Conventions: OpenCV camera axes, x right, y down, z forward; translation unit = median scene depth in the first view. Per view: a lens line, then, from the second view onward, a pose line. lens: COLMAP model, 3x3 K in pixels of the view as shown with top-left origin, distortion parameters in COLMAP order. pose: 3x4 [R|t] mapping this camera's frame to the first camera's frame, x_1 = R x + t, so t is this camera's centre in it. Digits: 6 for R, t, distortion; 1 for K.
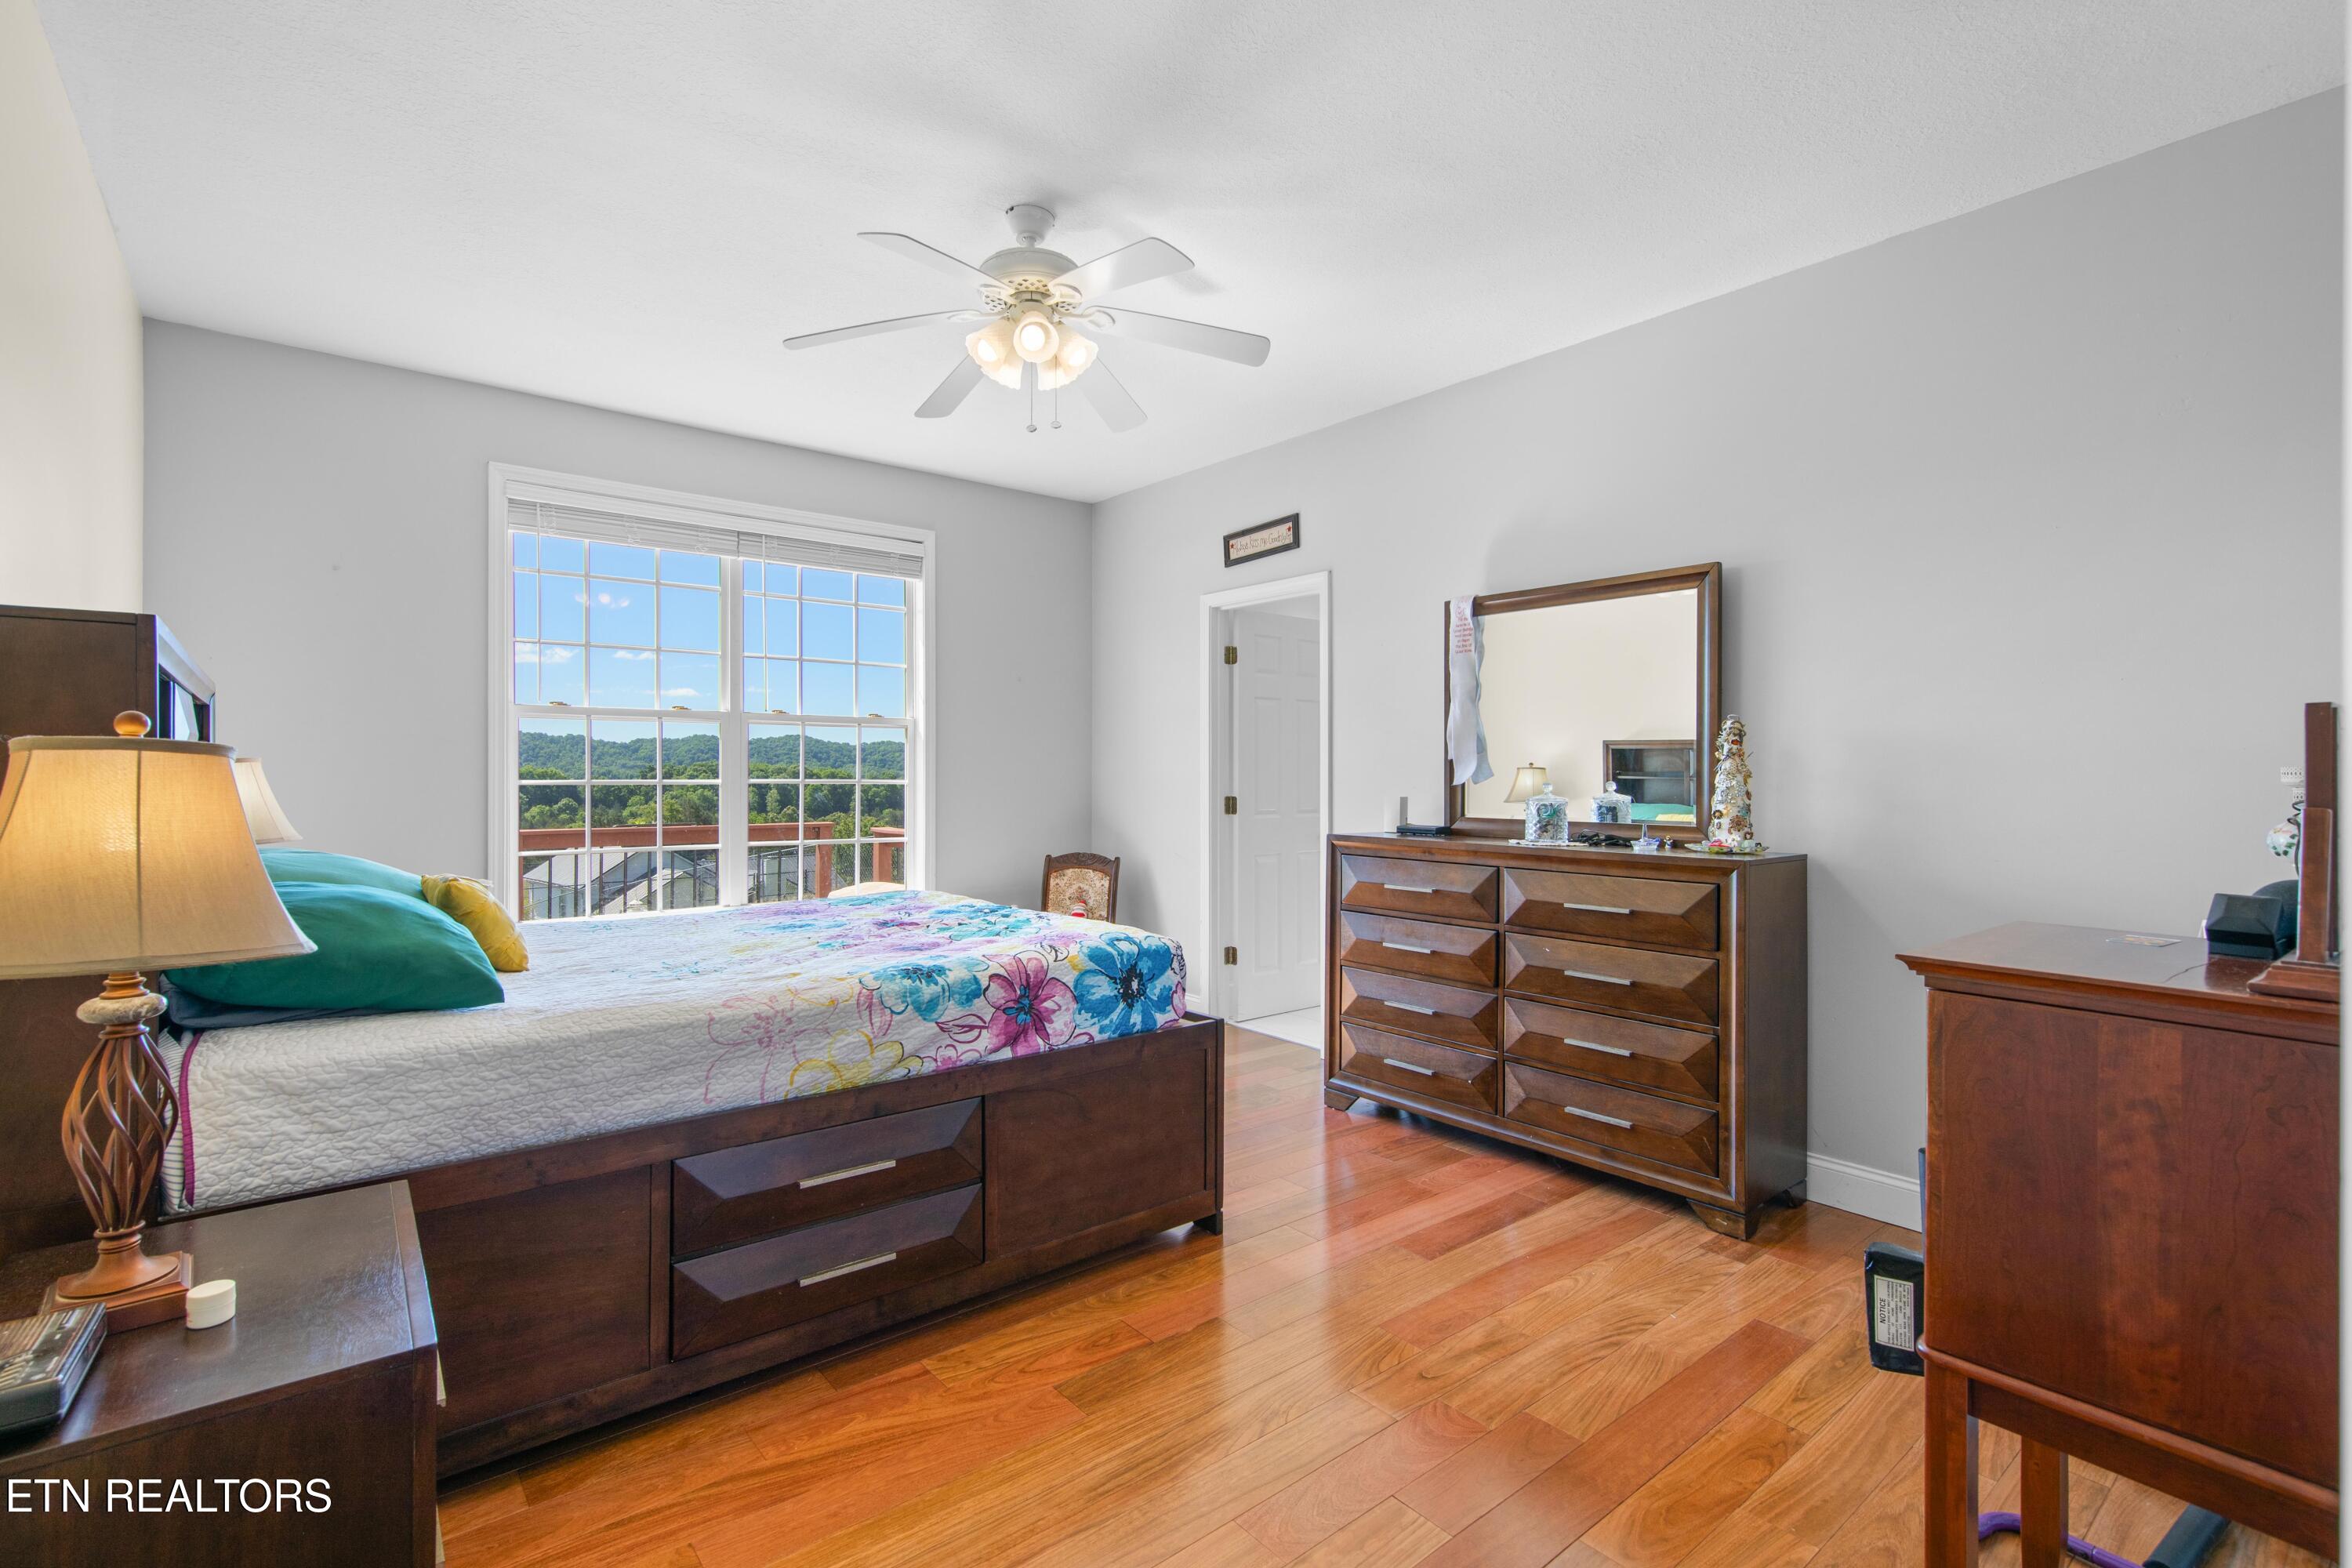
lens RADIAL K [[1053.7, 0, 1195.8], [0, 1053.7, 769.2], [0, 0, 1]] dist [0.013361, 0.000124]
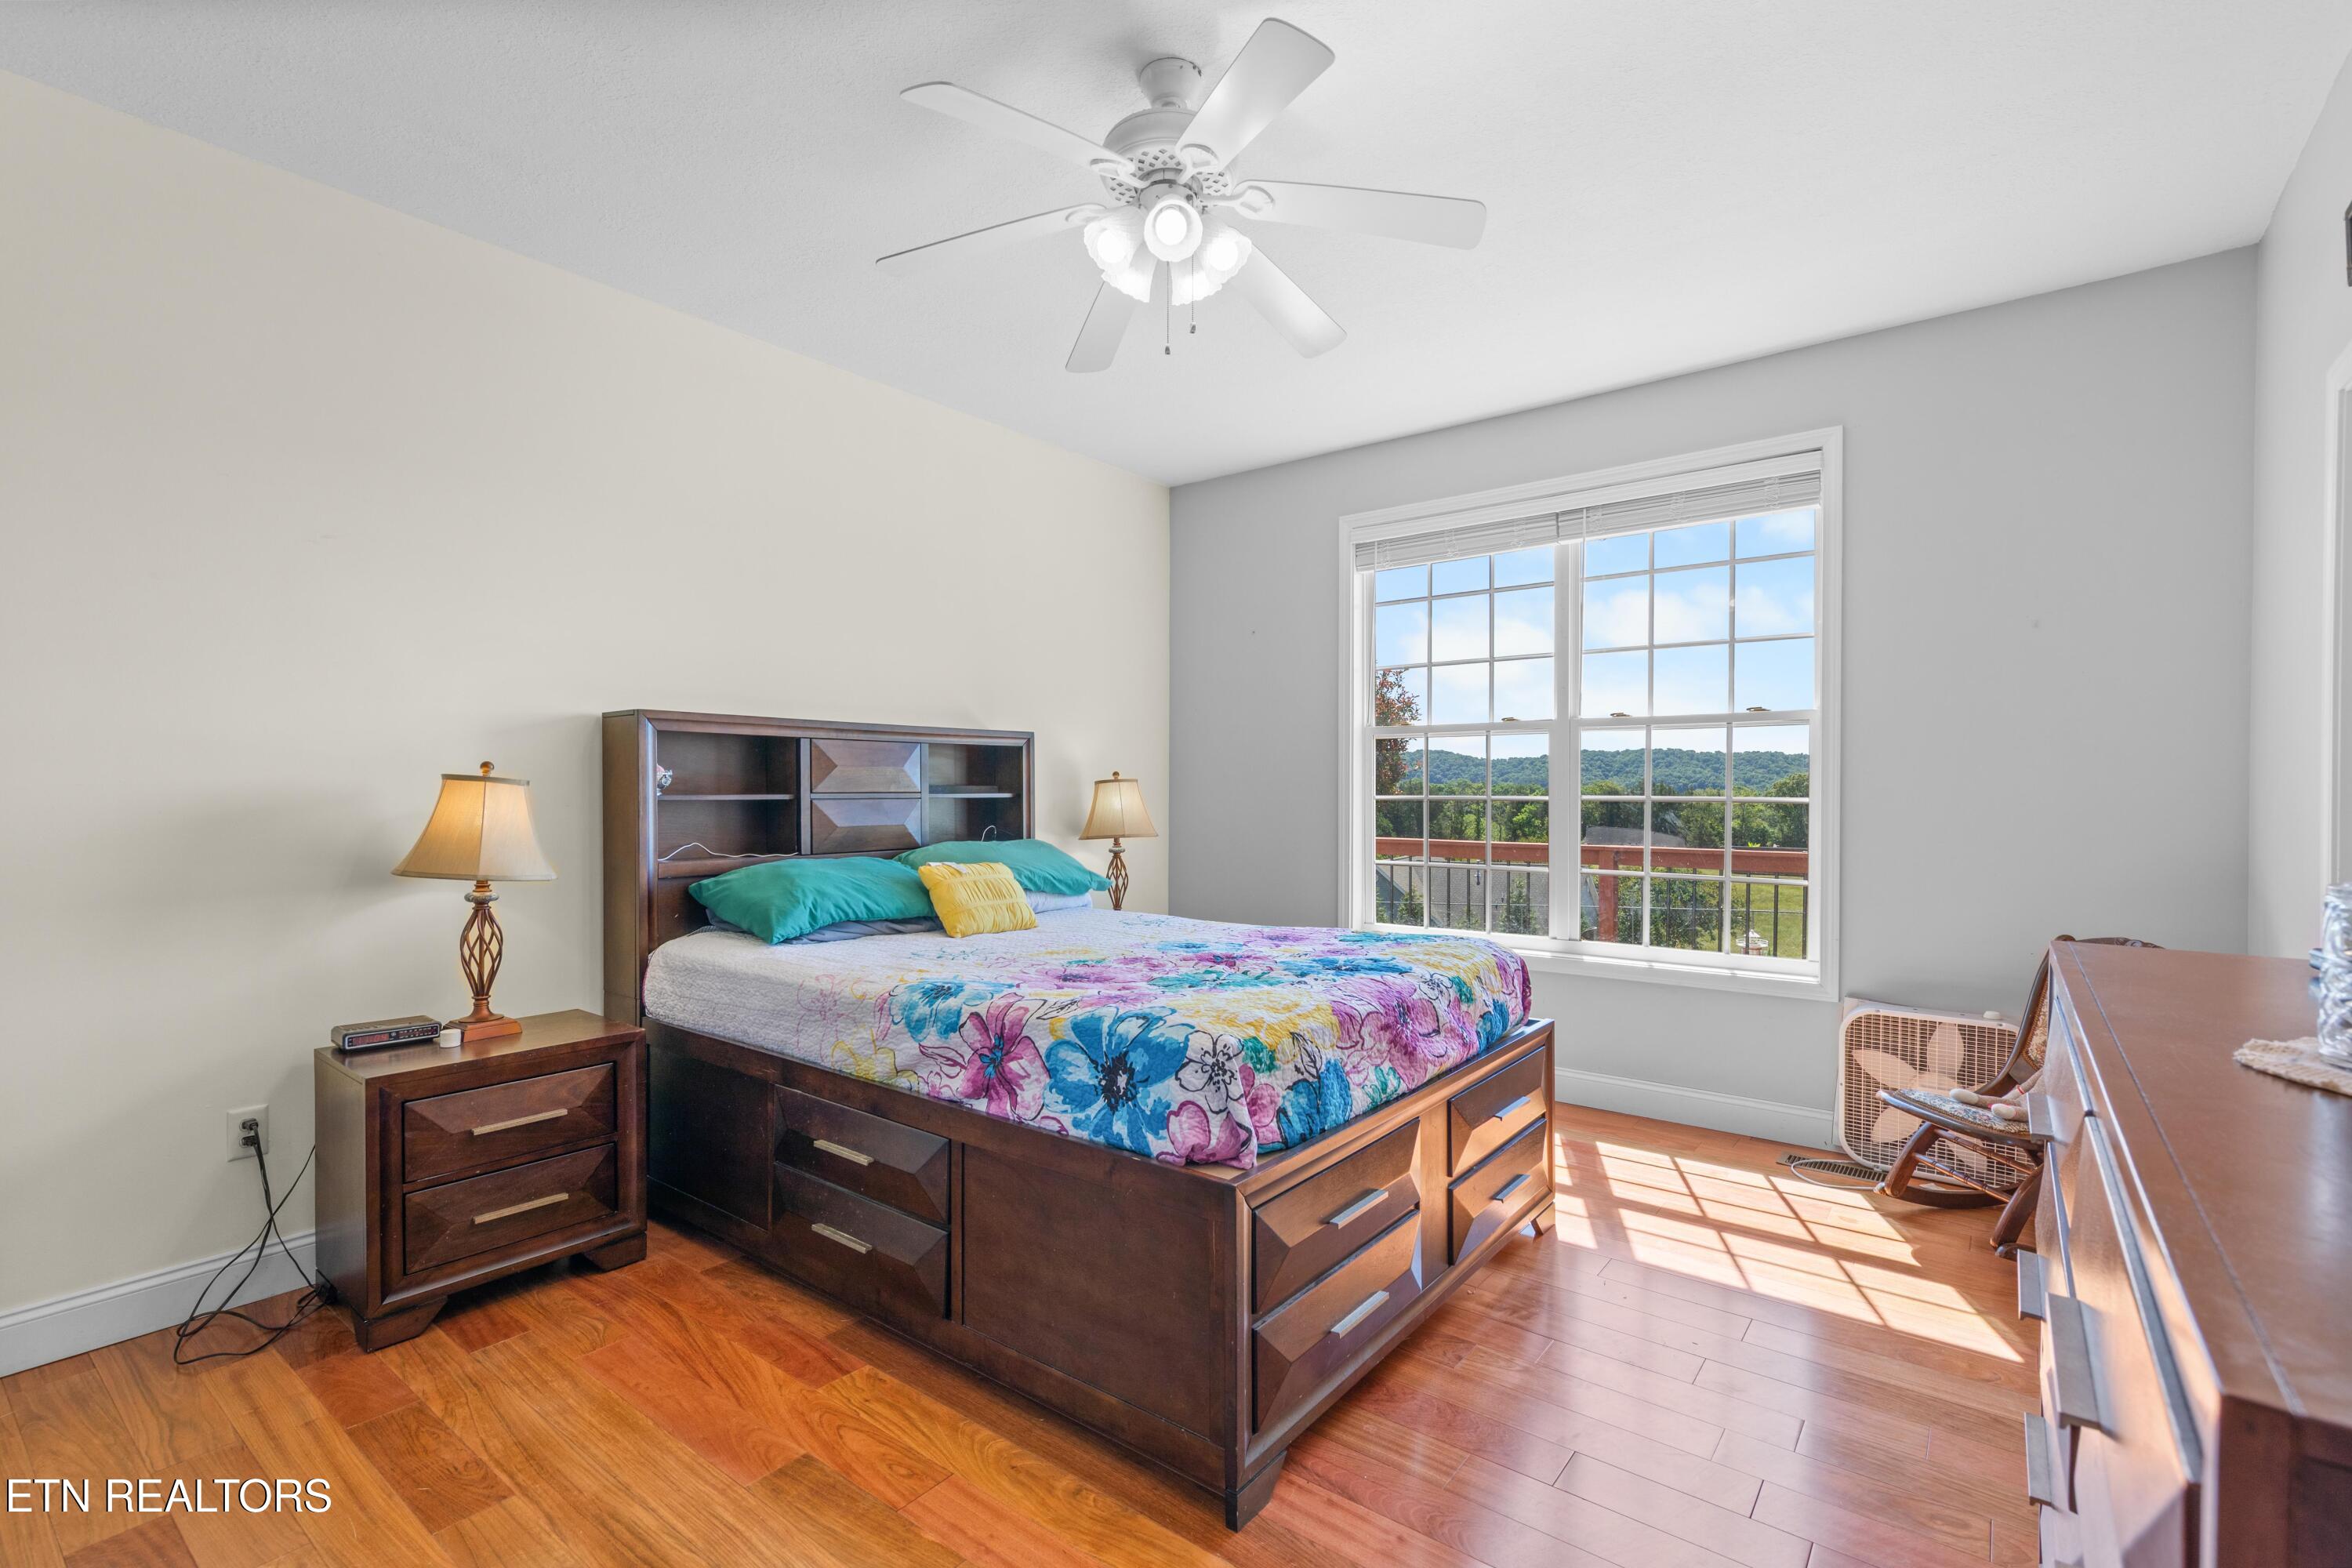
lens RADIAL K [[1053.7, 0, 1114.7], [0, 1053.7, 797.1], [0, 0, 1]] dist [0.013361, 0.000124]
pose [[0.214488, 0.008623, -0.976689, 0.655181], [0.003585, 0.999947, 0.009616, 0.002038], [0.976720, -0.005564, 0.214446, 0.850806]]
